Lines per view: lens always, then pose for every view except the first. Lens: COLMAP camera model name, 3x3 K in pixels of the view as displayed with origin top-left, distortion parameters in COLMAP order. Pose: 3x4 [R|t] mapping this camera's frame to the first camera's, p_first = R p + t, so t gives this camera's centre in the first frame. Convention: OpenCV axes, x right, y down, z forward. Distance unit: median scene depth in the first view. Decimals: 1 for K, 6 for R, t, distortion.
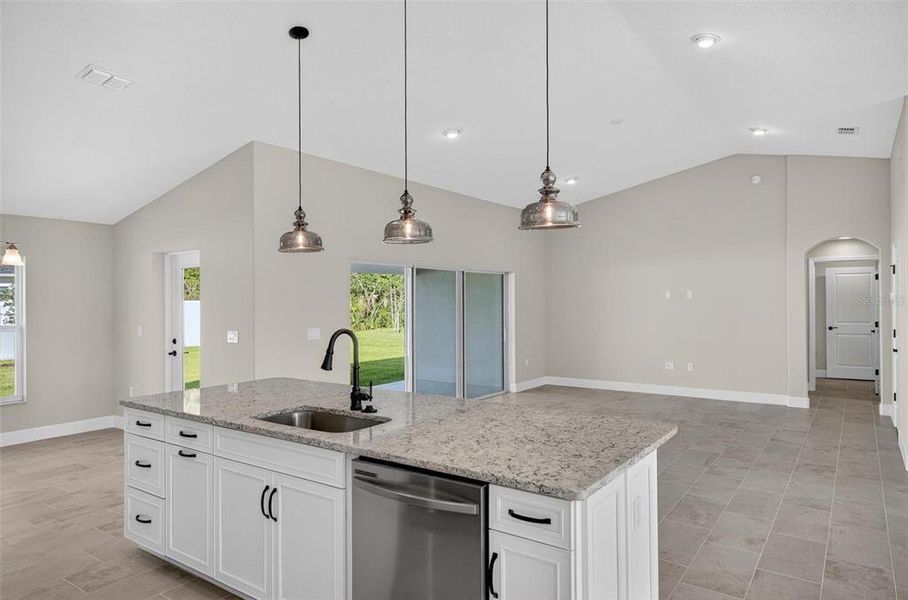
lens RADIAL K [[561.6, 0, 451.1], [0, 561.6, 298.8], [0, 0, 1]] dist [0.004306, 0.007185]
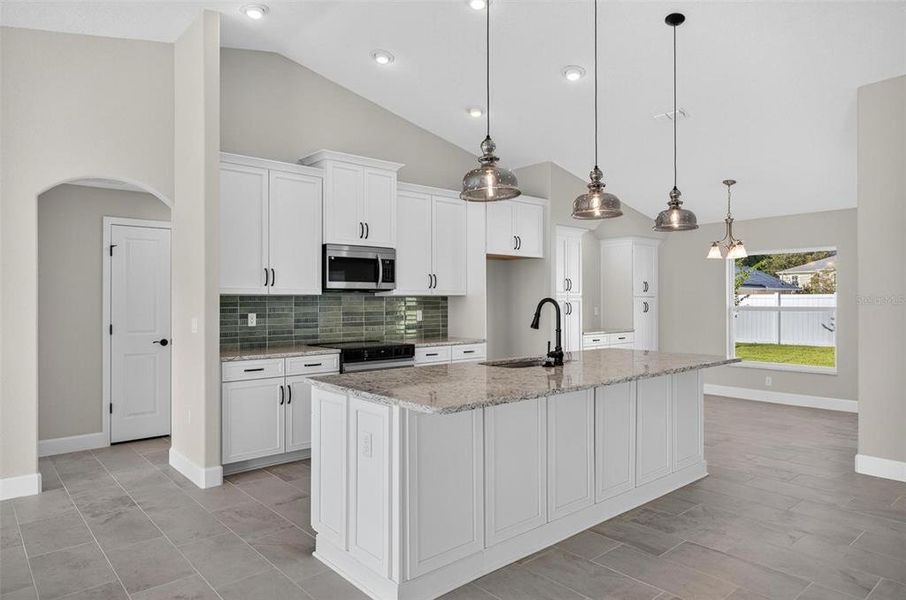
lens RADIAL K [[560.4, 0, 452.6], [0, 560.4, 300.0], [0, 0, 1]] dist [0.004306, 0.007185]
pose [[-0.233071, 0.002922, -0.972455, 0.974005], [0.006628, 0.999977, 0.001416, 0.049613], [0.972437, -0.006115, -0.233085, 0.975144]]
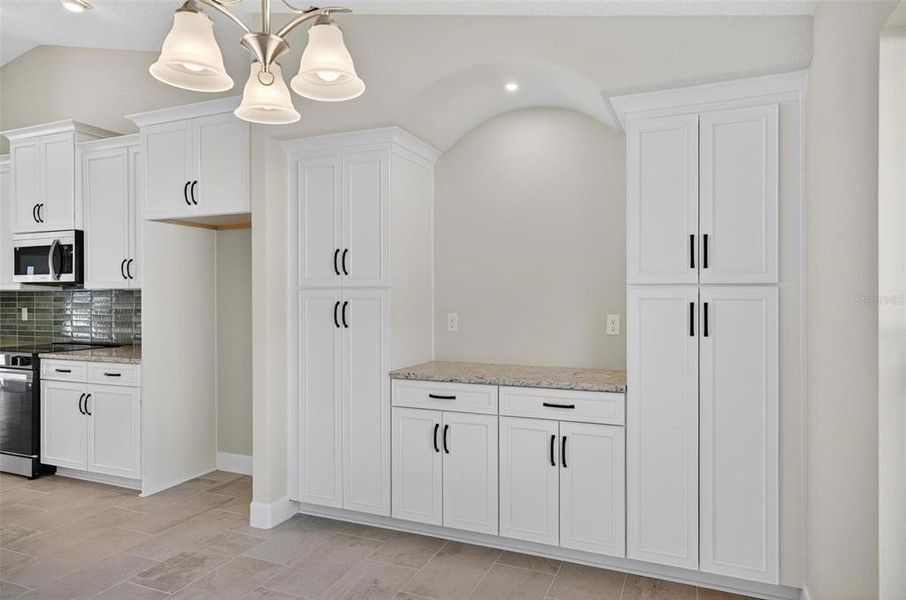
lens RADIAL K [[566.5, 0, 456.2], [0, 566.5, 295.4], [0, 0, 1]] dist [0.001128, 0.009954]
pose [[-0.979749, 0.006618, -0.200121, -1.272614], [0.006815, 0.999977, -0.000294, 0.057741], [0.200115, -0.001652, -0.979771, 1.921654]]
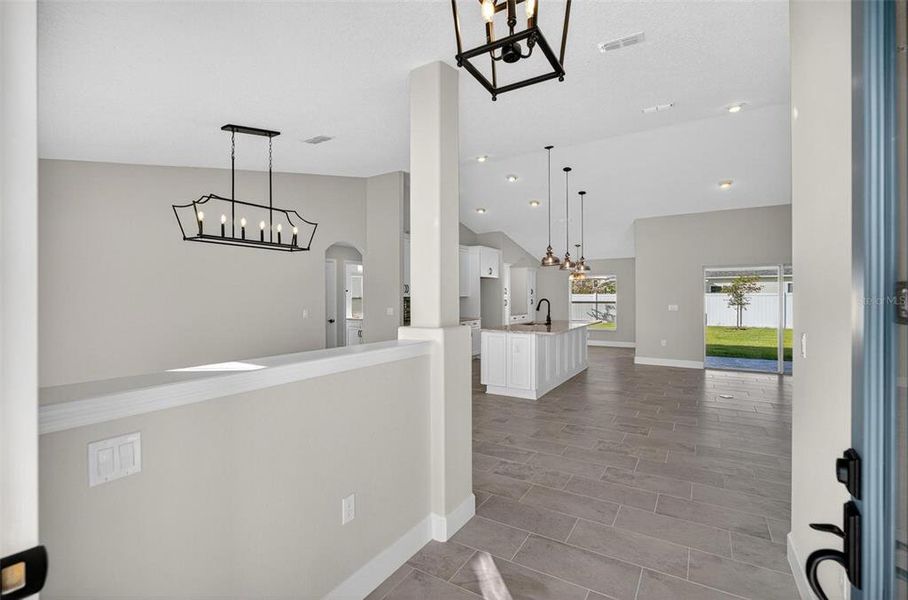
lens RADIAL K [[404.9, 0, 459.5], [0, 404.9, 300.6], [0, 0, 1]] dist [-0.014240, 0.000659]
pose [[0.074807, 0.013024, -0.997113, 1.922843], [0.005813, 0.999892, 0.013496, 0.025392], [0.997181, -0.006806, 0.074724, 0.295277]]
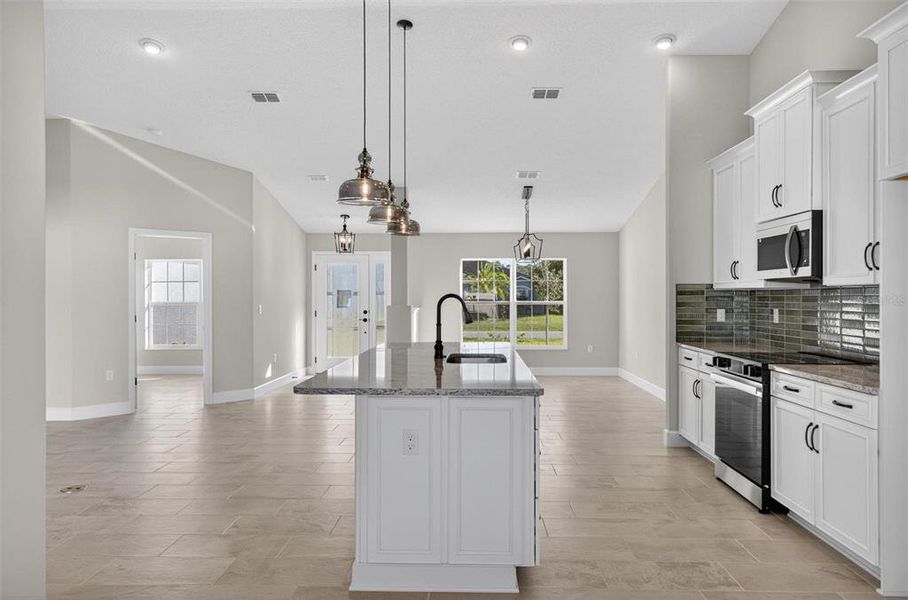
lens RADIAL K [[646.1, 0, 462.1], [0, 646.1, 296.7], [0, 0, 1]] dist [0.010373, -0.001427]
pose [[-0.552012, 0.003580, 0.833829, -1.301351], [0.000961, 0.999993, -0.003657, 0.059785], [-0.833836, -0.001217, -0.552011, 1.623198]]
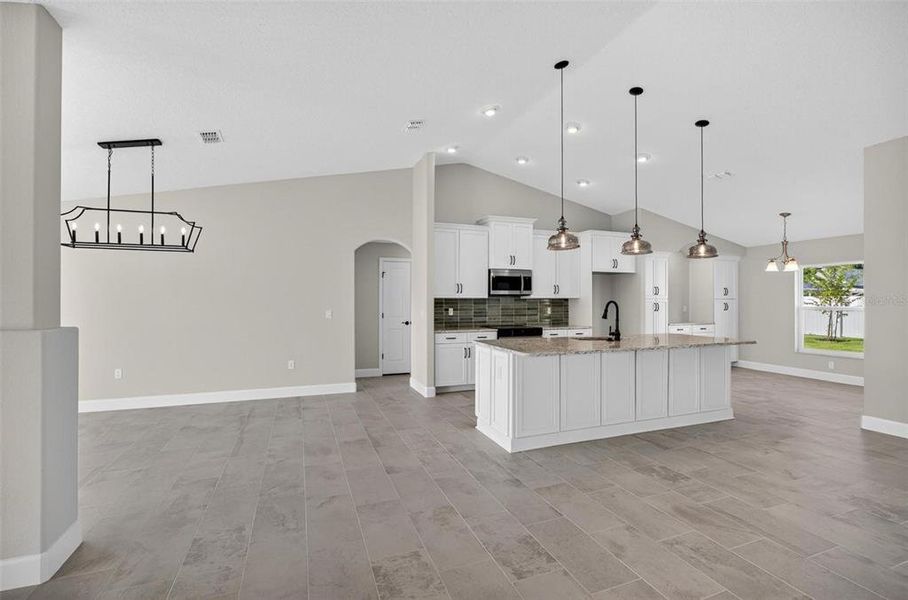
lens RADIAL K [[404.9, 0, 452.5], [0, 404.9, 299.6], [0, 0, 1]] dist [-0.014240, 0.000659]
pose [[-0.556028, 0.002272, -0.831160, 1.285068], [0.004276, 0.999991, -0.000128, 0.042390], [0.831152, -0.003625, -0.556033, 1.214943]]
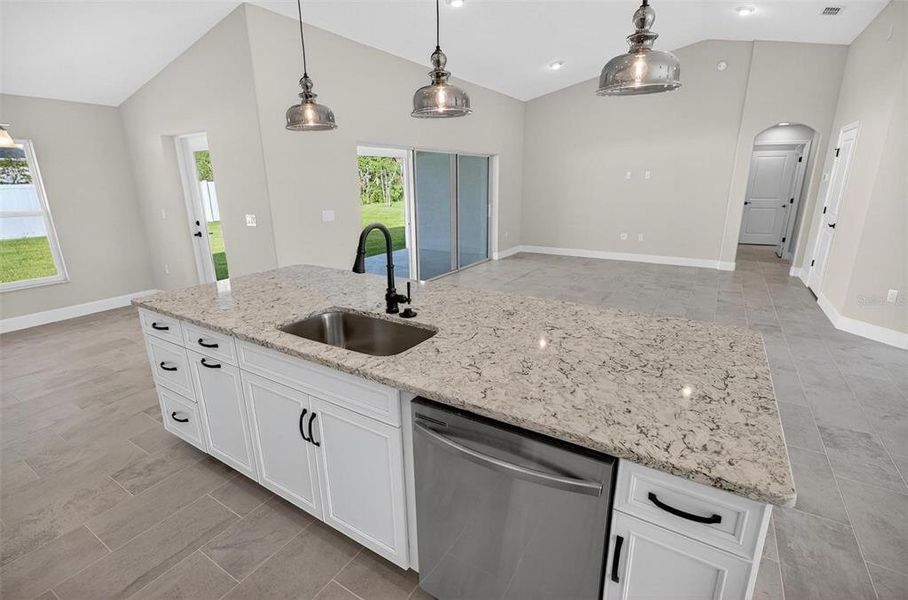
lens RADIAL K [[417.6, 0, 448.6], [0, 417.6, 303.5], [0, 0, 1]] dist [-0.008775, 0.000818]
pose [[0.998650, -0.019133, 0.048285, -0.101022], [0.004400, 0.957494, 0.288419, -0.010019], [-0.051751, -0.287817, 0.956286, 0.320168]]
